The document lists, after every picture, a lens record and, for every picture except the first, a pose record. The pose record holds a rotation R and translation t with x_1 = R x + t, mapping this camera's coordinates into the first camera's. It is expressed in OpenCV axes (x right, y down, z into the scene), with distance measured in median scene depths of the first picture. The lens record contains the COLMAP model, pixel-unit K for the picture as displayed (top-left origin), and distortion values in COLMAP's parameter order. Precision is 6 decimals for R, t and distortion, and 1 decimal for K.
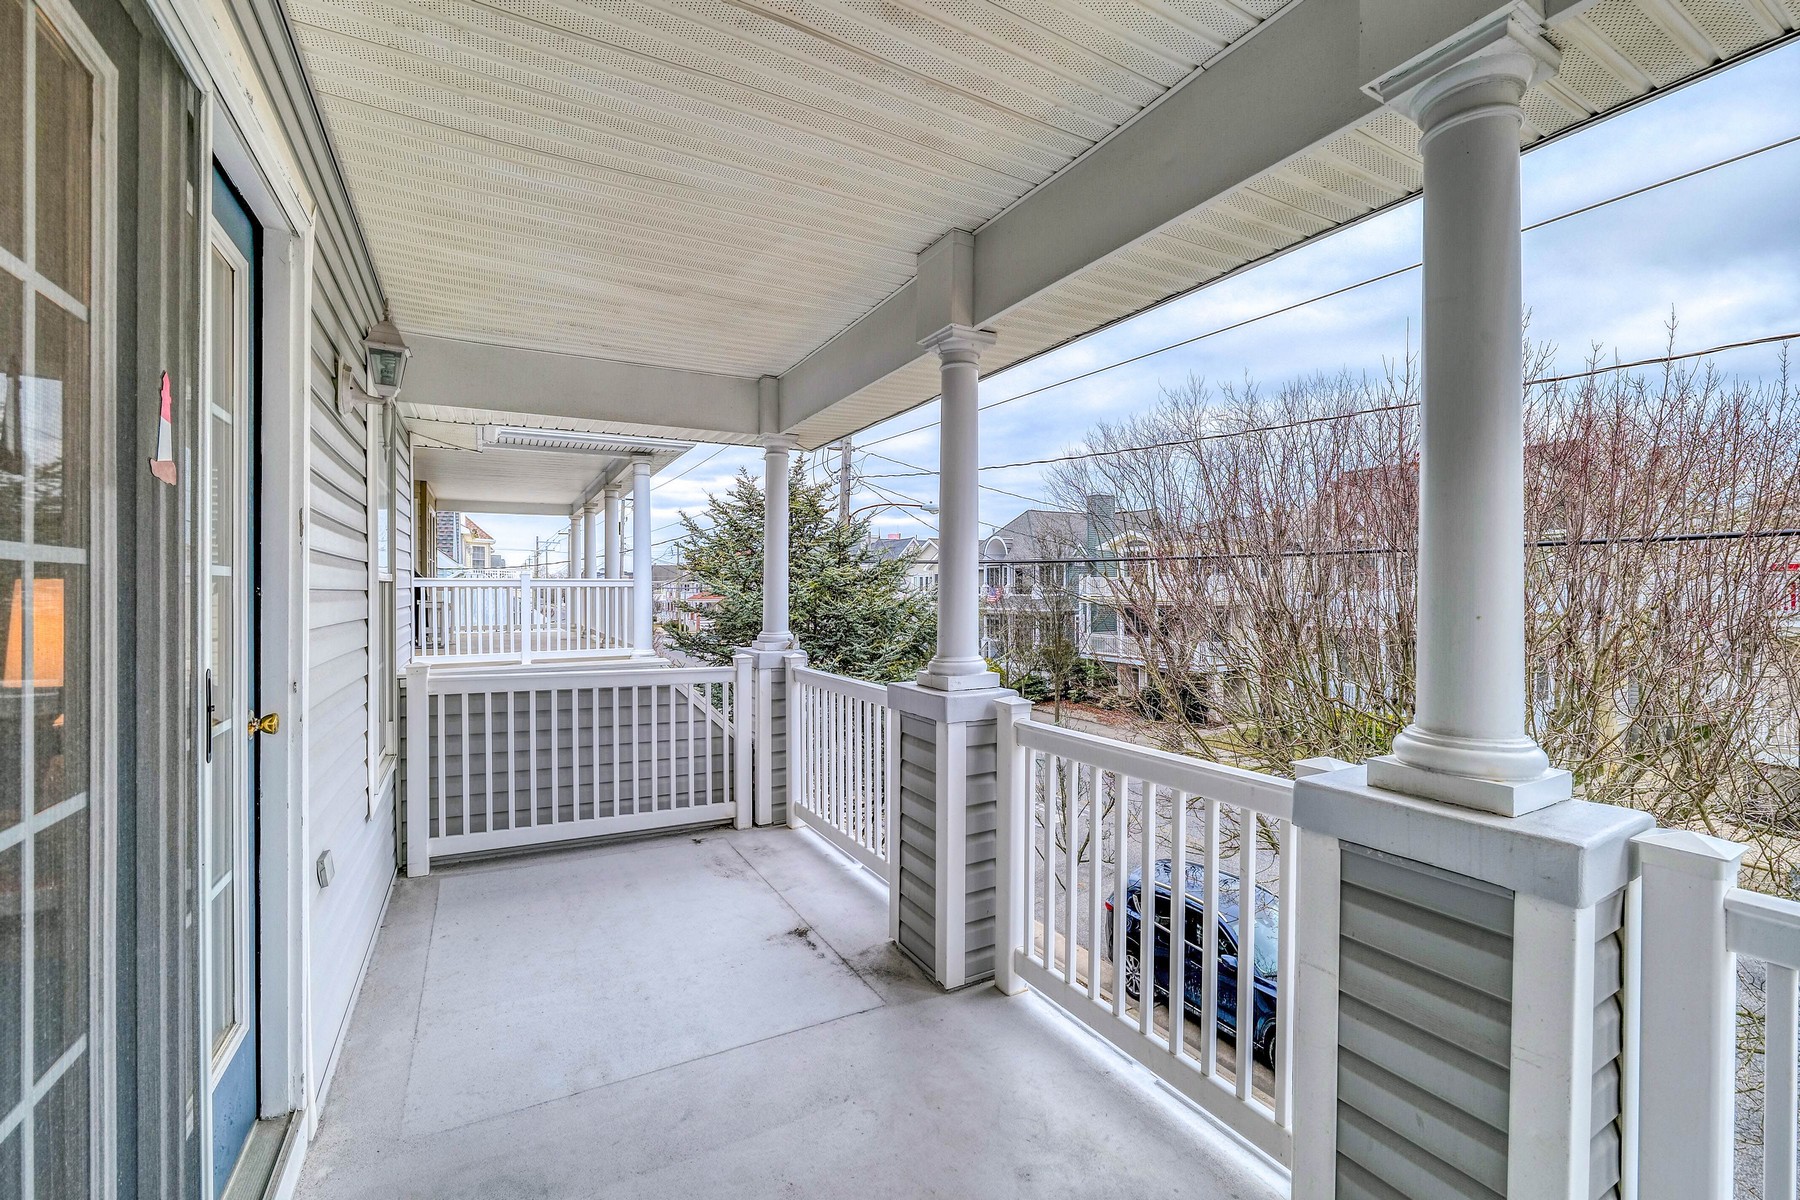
lens RADIAL K [[730.2, 0, 894.0], [0, 730.2, 598.5], [0, 0, 1]] dist [-0.013947, 0.001501]
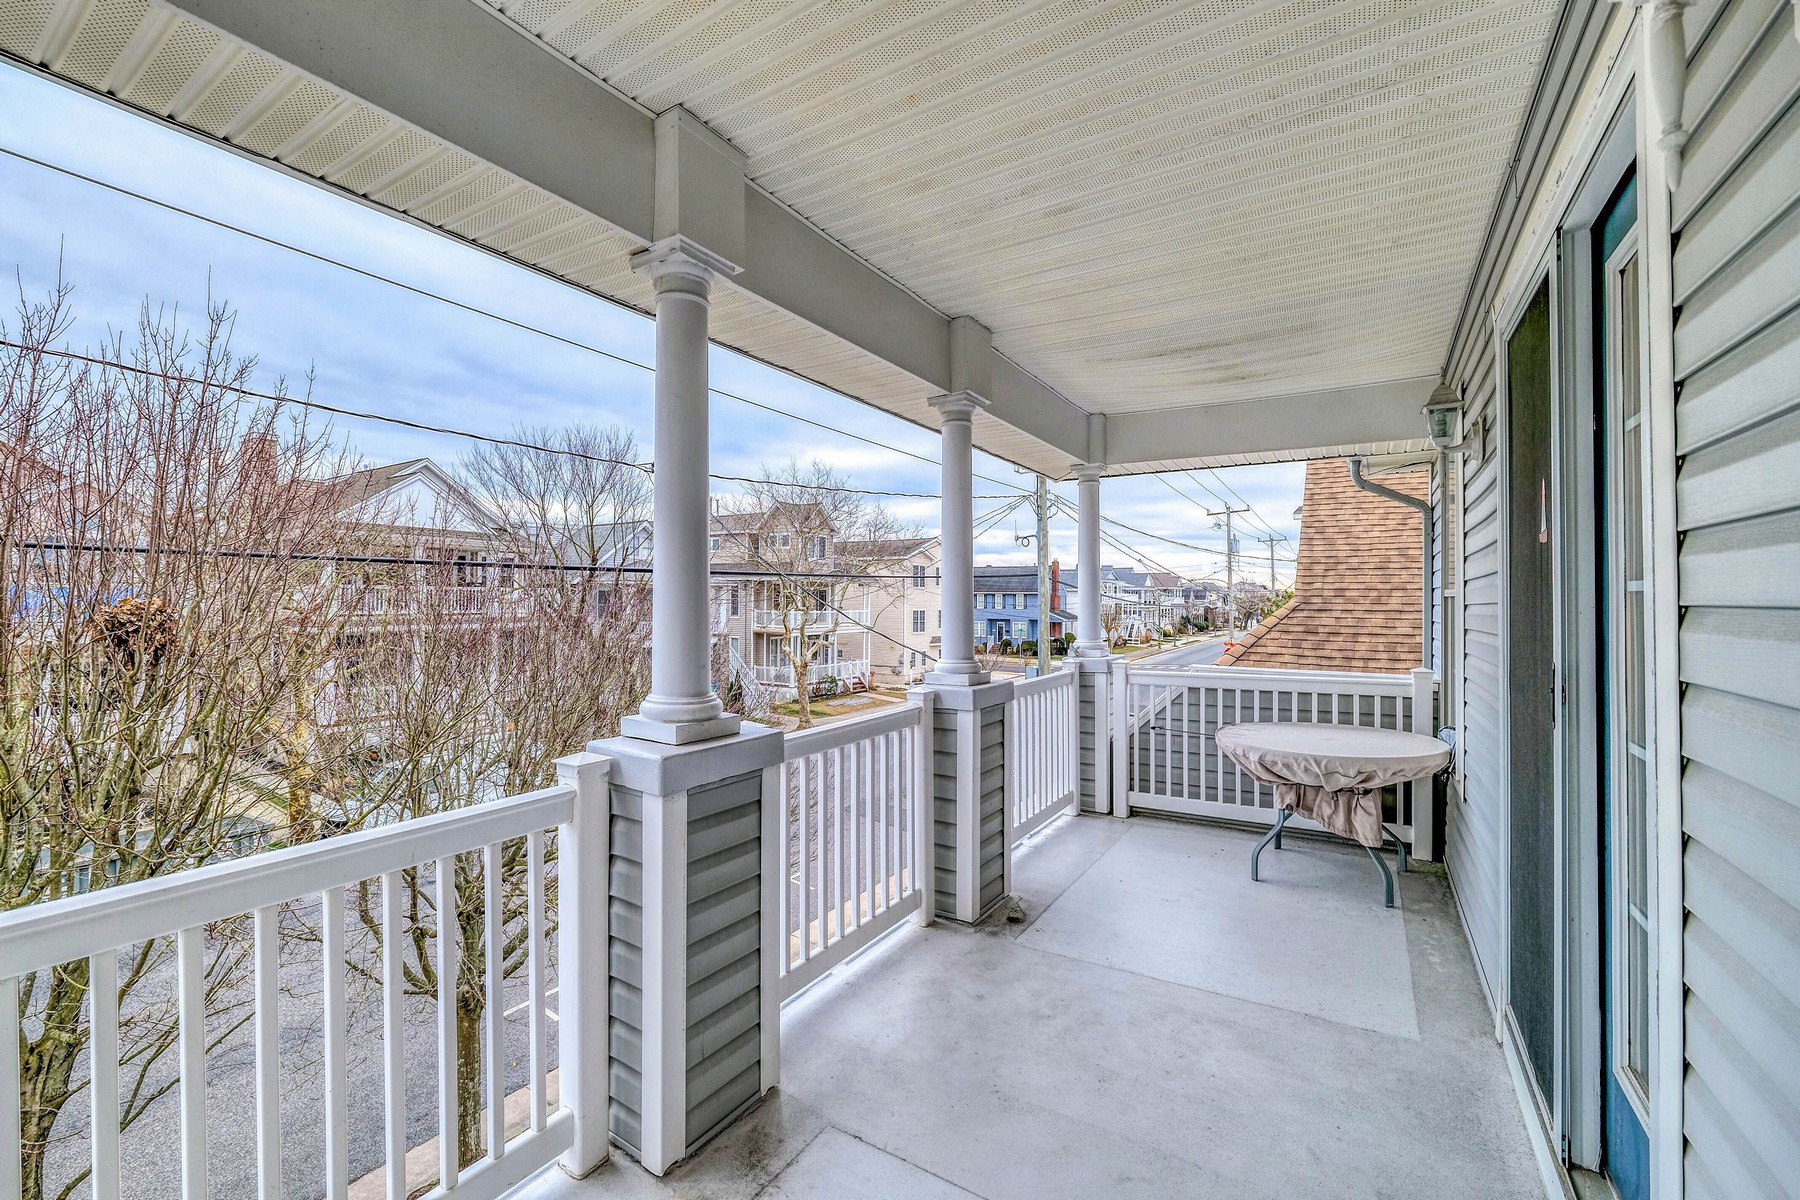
lens RADIAL K [[730.2, 0, 899.9], [0, 730.2, 596.7], [0, 0, 1]] dist [-0.013947, 0.001501]
pose [[-0.487275, 0.008648, 0.873206, -0.737749], [0.007818, 0.999954, -0.005541, -0.015146], [-0.873214, 0.004127, -0.487320, 1.301625]]
